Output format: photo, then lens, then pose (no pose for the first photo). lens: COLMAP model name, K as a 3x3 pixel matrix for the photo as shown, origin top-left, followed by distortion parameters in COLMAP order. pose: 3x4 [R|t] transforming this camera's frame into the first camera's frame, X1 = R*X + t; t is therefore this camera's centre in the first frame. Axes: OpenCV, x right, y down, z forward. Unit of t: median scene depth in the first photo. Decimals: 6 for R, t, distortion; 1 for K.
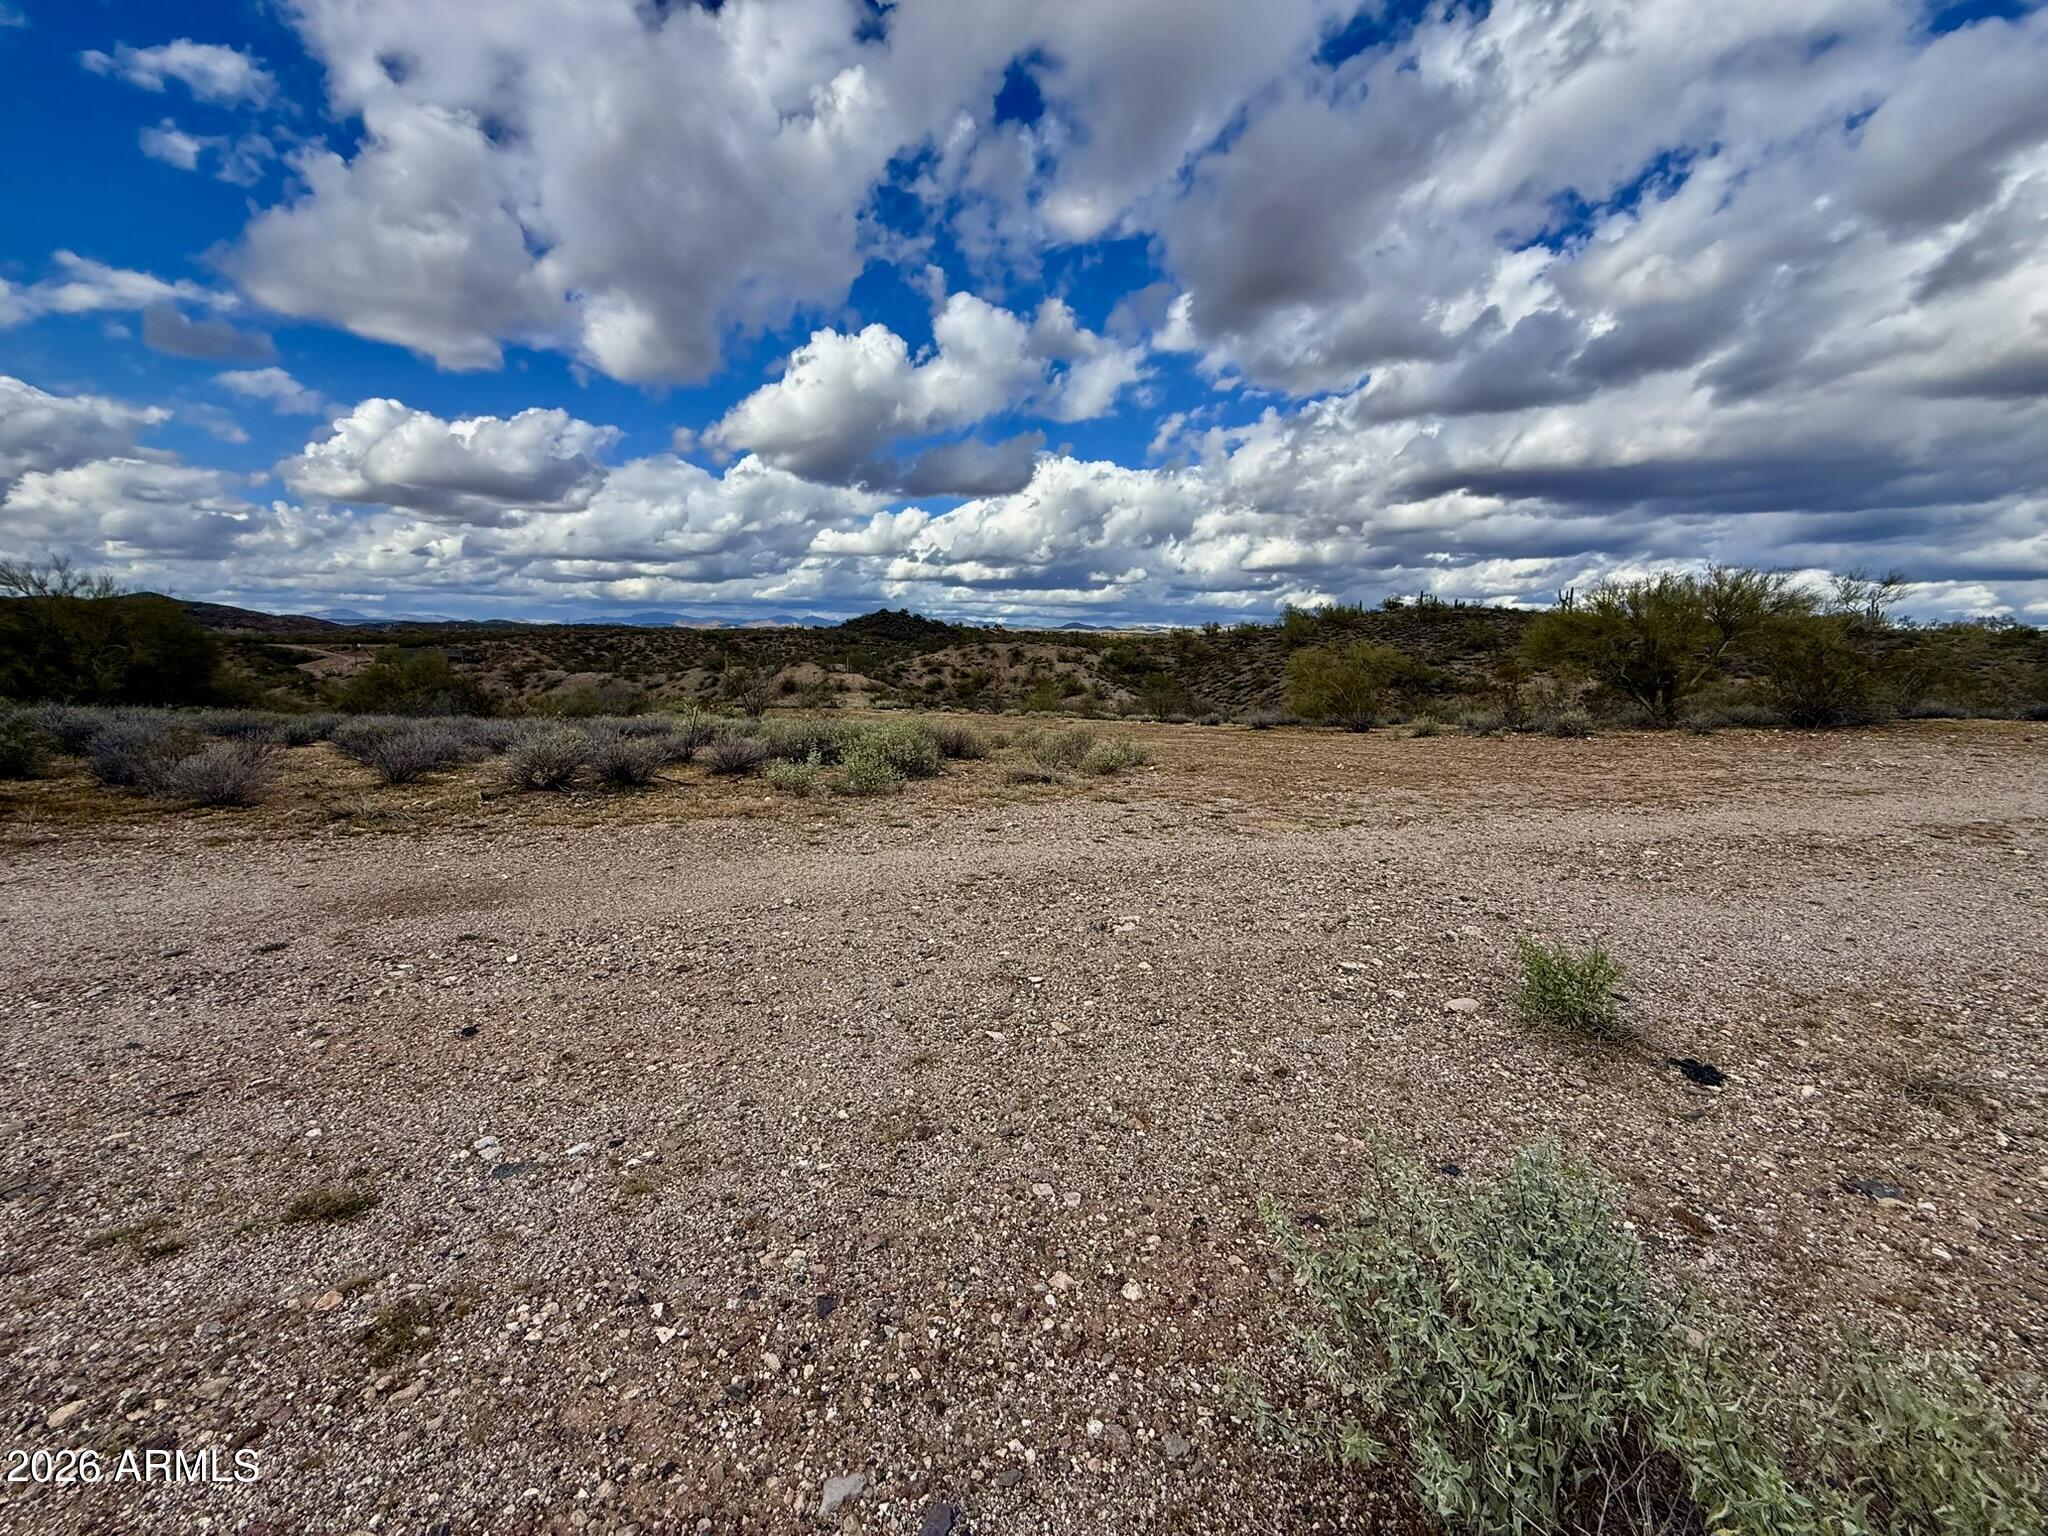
lens RADIAL K [[812.1, 0, 1021.3], [0, 812.1, 769.8], [0, 0, 1]] dist [0.001192, 0.000224]
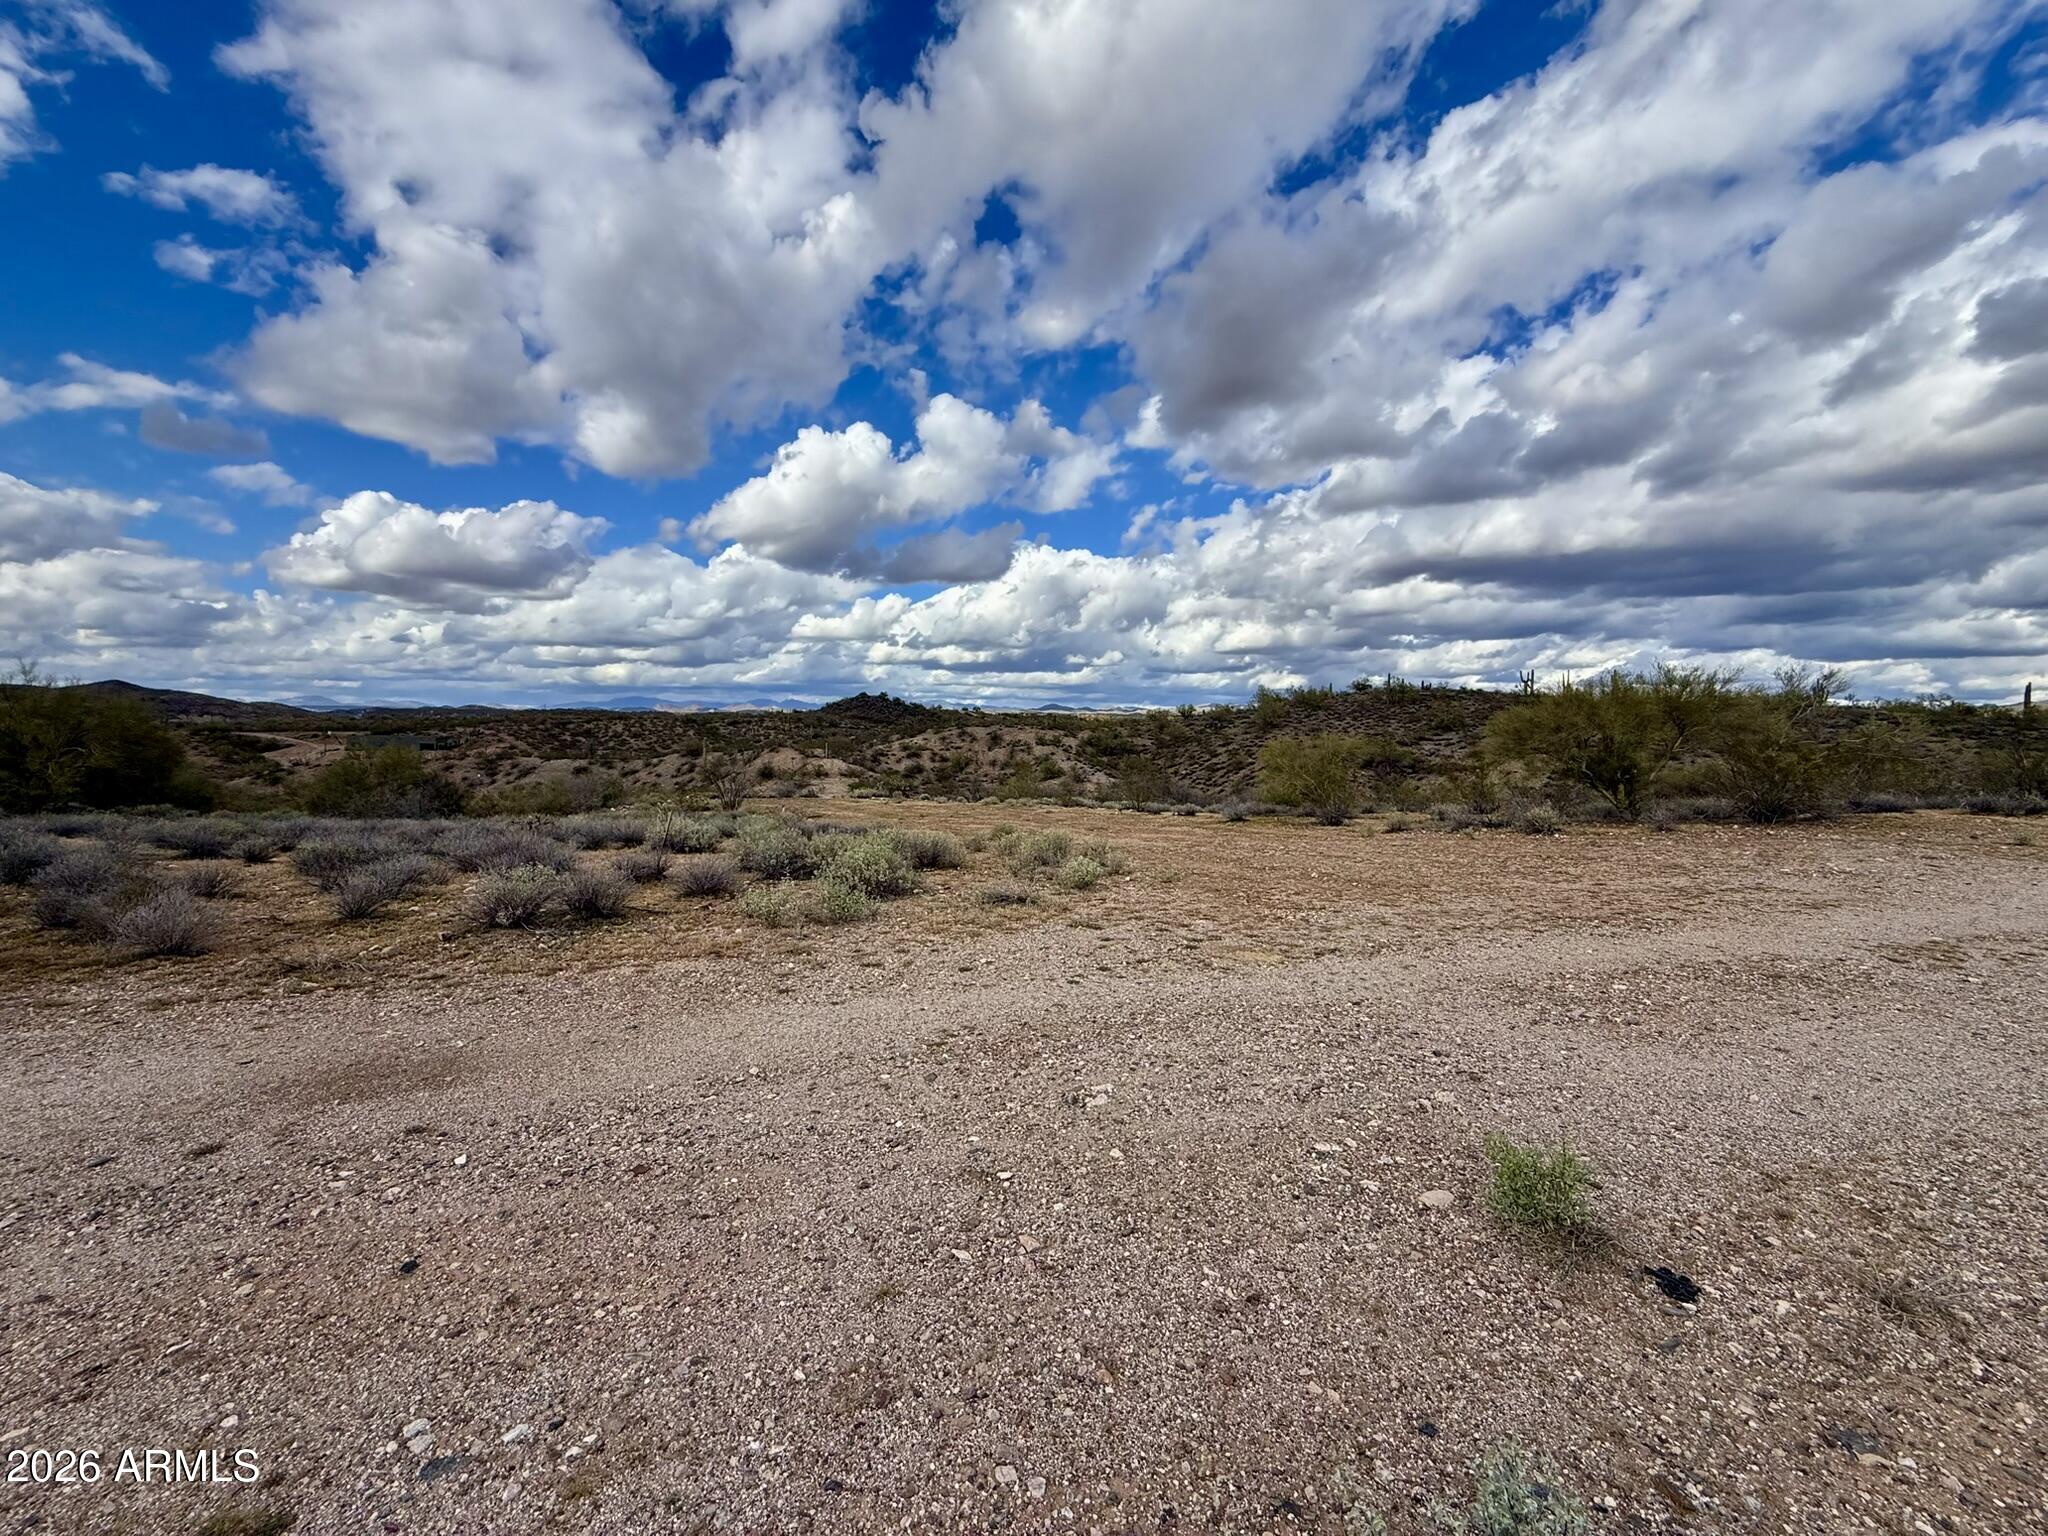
lens RADIAL K [[812.1, 0, 1021.3], [0, 812.1, 769.8], [0, 0, 1]] dist [0.001192, 0.000224]
pose [[0.999653, -0.000872, 0.026328, 0.012482], [0.003563, 0.994746, -0.102311, -0.131388], [-0.026101, 0.102369, 0.994404, -0.023025]]
